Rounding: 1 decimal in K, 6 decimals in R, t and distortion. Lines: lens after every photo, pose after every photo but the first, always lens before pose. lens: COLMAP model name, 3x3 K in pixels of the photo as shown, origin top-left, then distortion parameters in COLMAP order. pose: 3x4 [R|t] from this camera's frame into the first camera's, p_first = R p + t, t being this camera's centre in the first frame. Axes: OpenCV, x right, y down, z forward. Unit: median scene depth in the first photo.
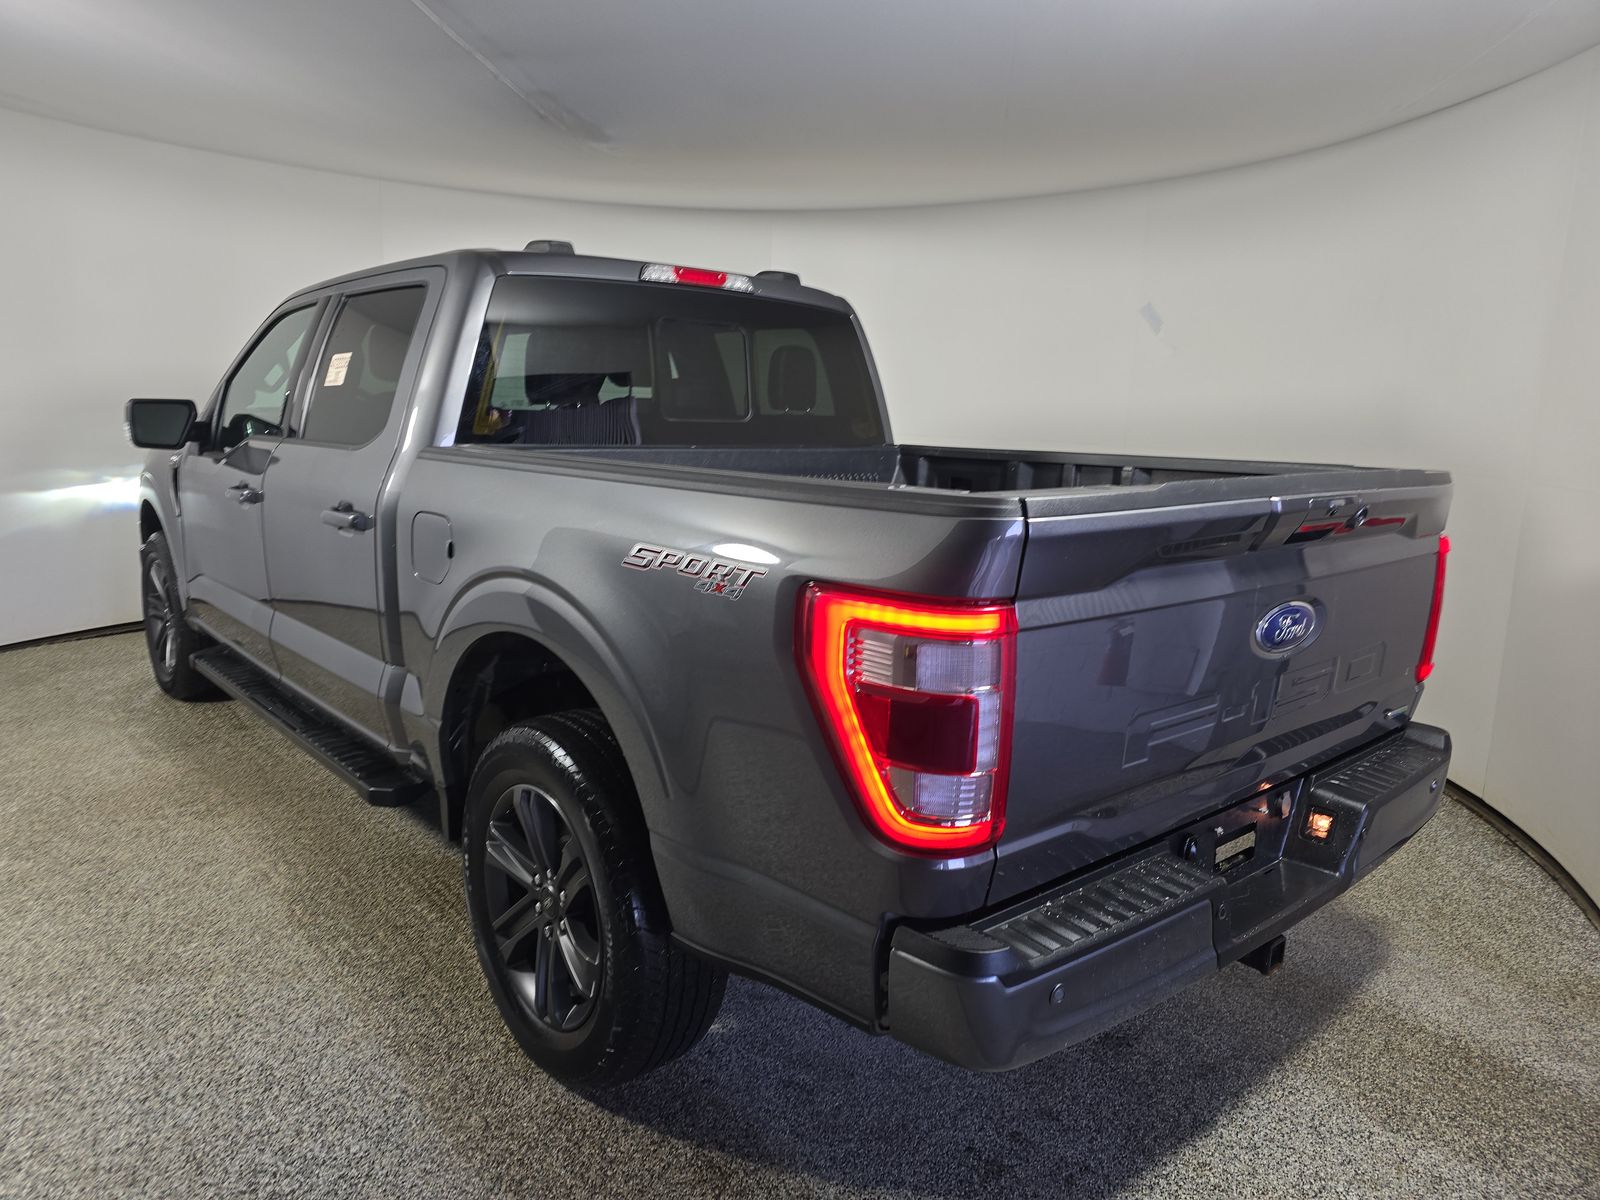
lens RADIAL K [[1074.5, 0, 778.1], [0, 1074.5, 603.4], [0, 0, 1]] dist [0.046256, -0.052023]
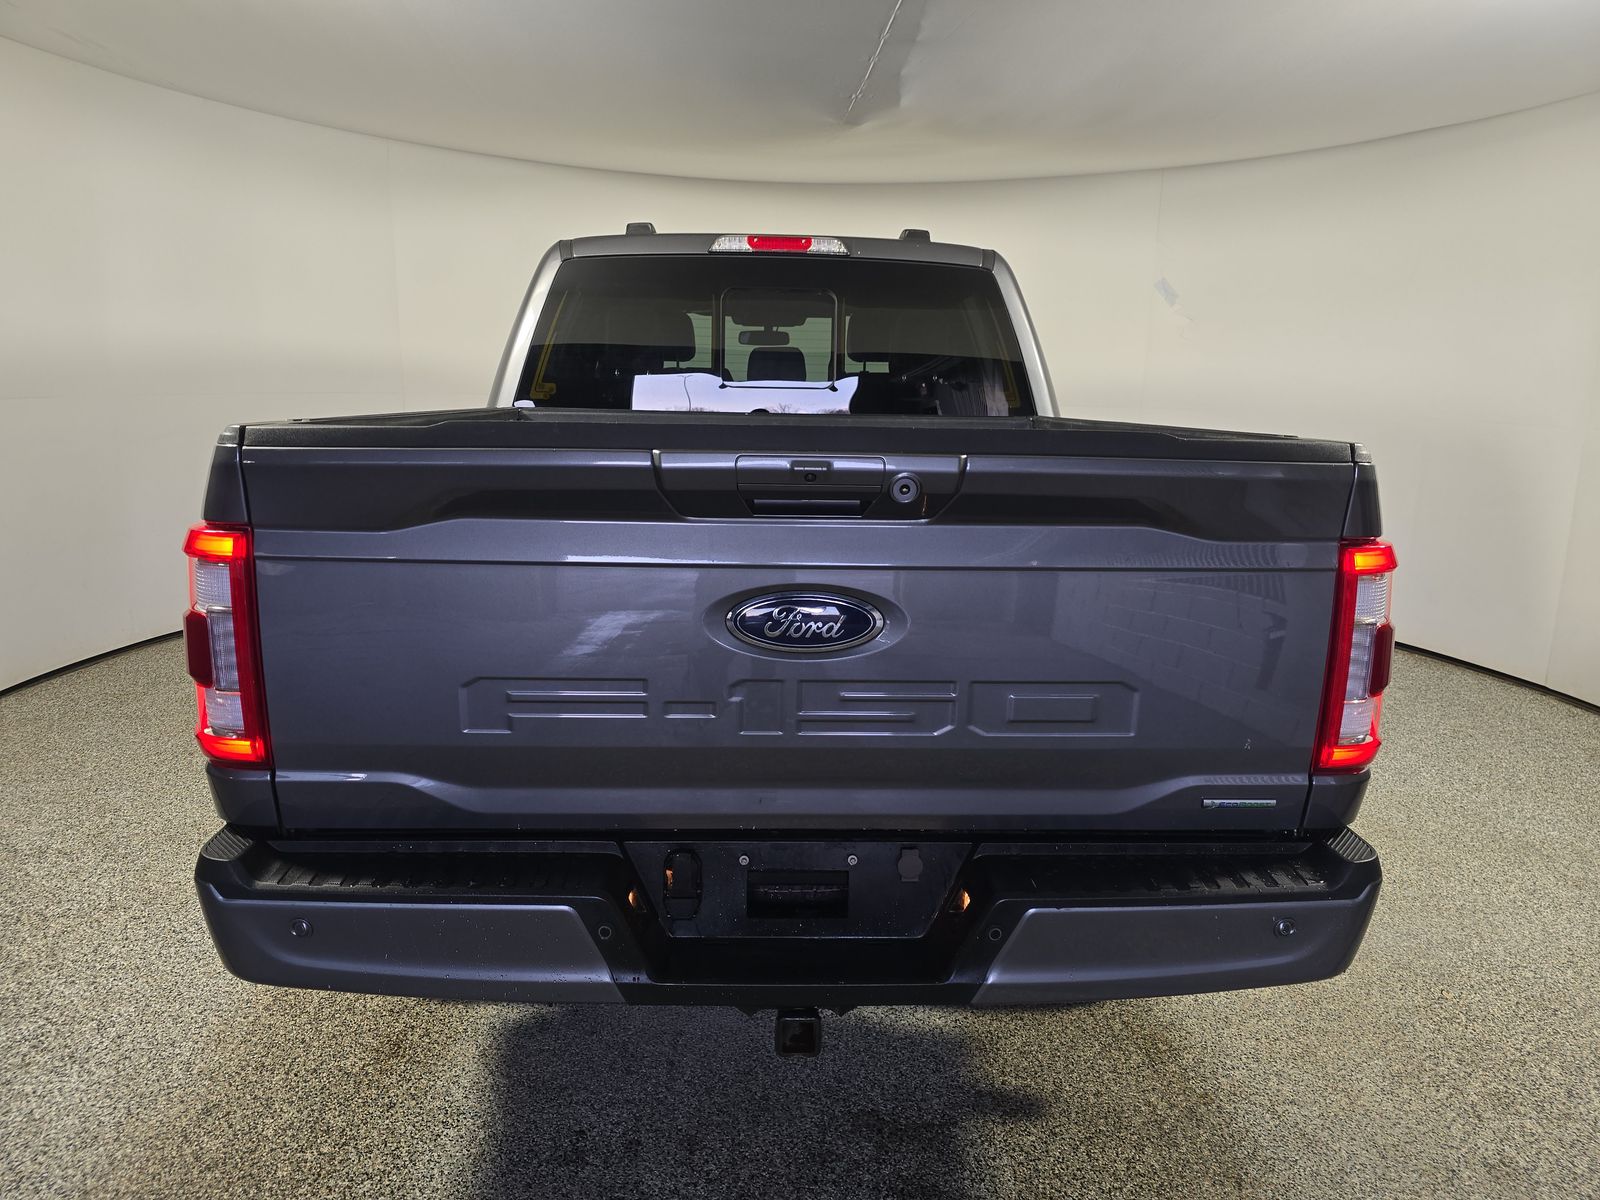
lens RADIAL K [[1074.5, 0, 778.1], [0, 1074.5, 603.4], [0, 0, 1]] dist [0.046256, -0.052023]
pose [[0.783162, 0.110072, -0.611998, 0.582115], [-0.109138, 0.993262, 0.038982, -0.012102], [0.612165, 0.036263, 0.789898, 0.229899]]
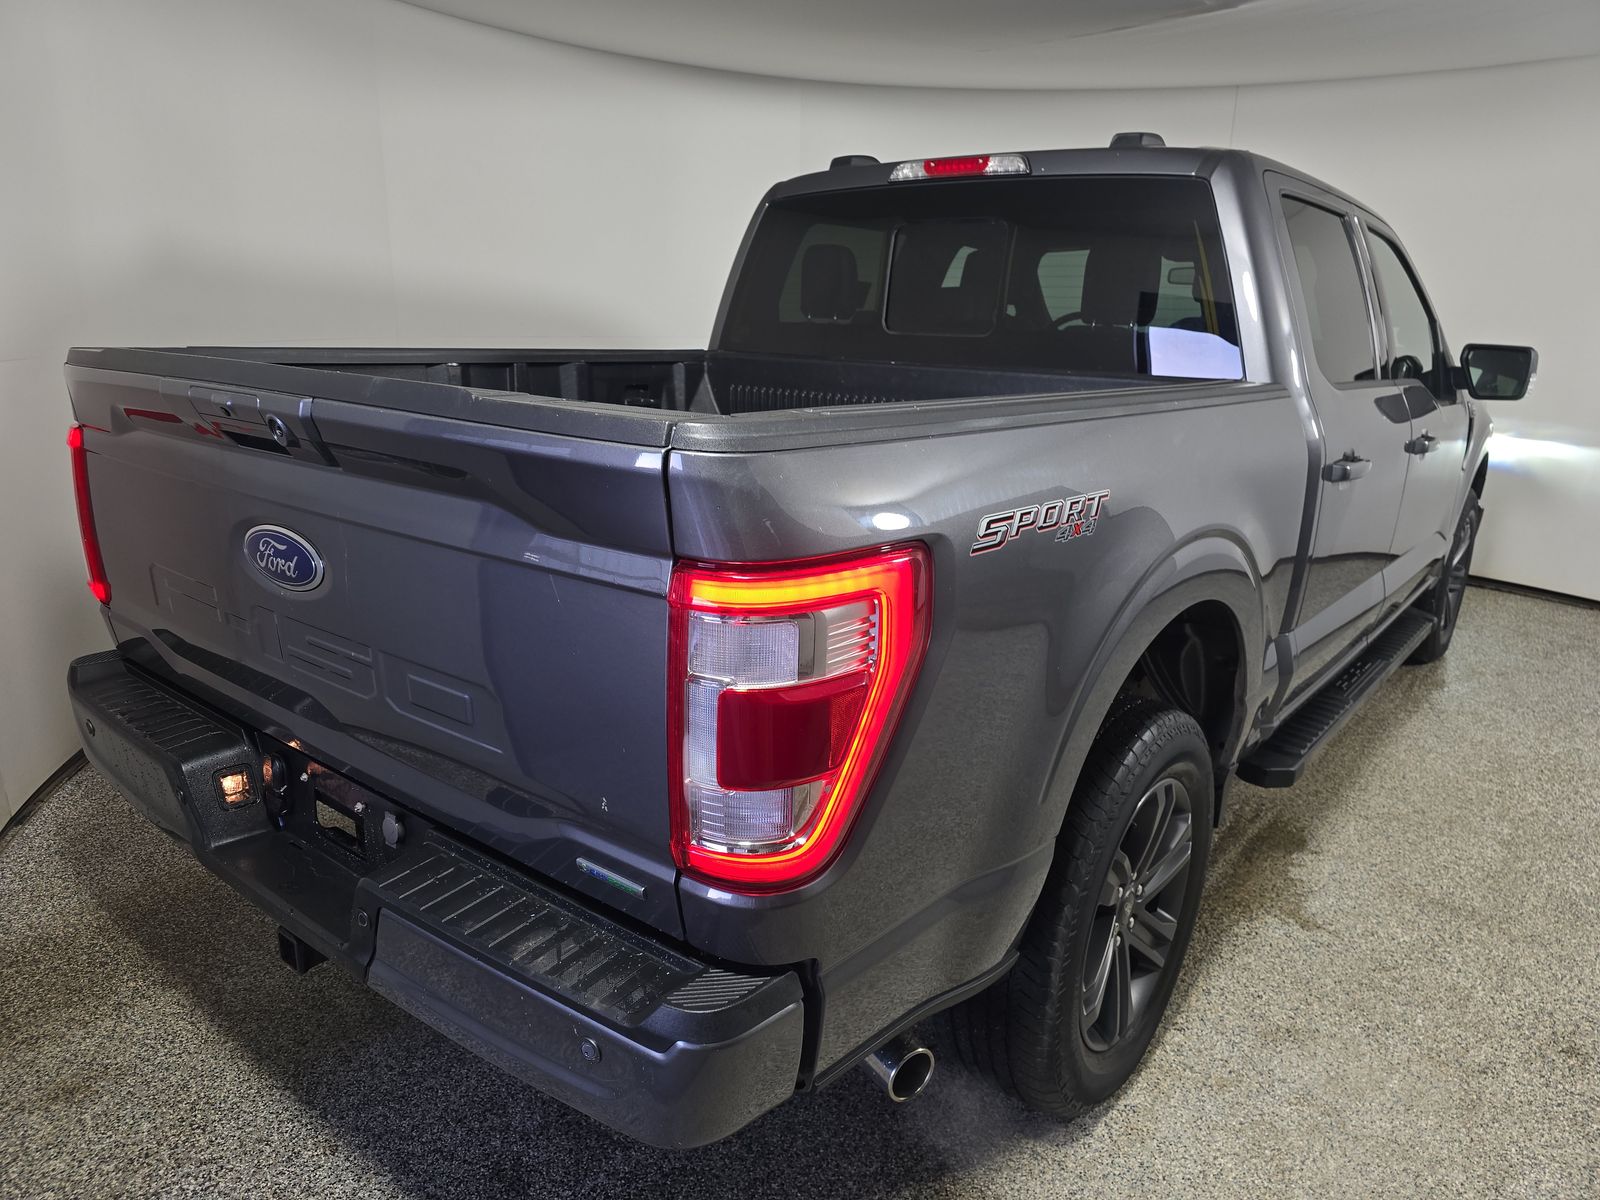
lens RADIAL K [[1074.5, 0, 778.1], [0, 1074.5, 603.4], [0, 0, 1]] dist [0.046256, -0.052023]
pose [[0.191222, 0.236186, -0.952707, 0.819997], [-0.201795, 0.959344, 0.197329, -0.111490], [0.960579, 0.154518, 0.231109, 0.731275]]
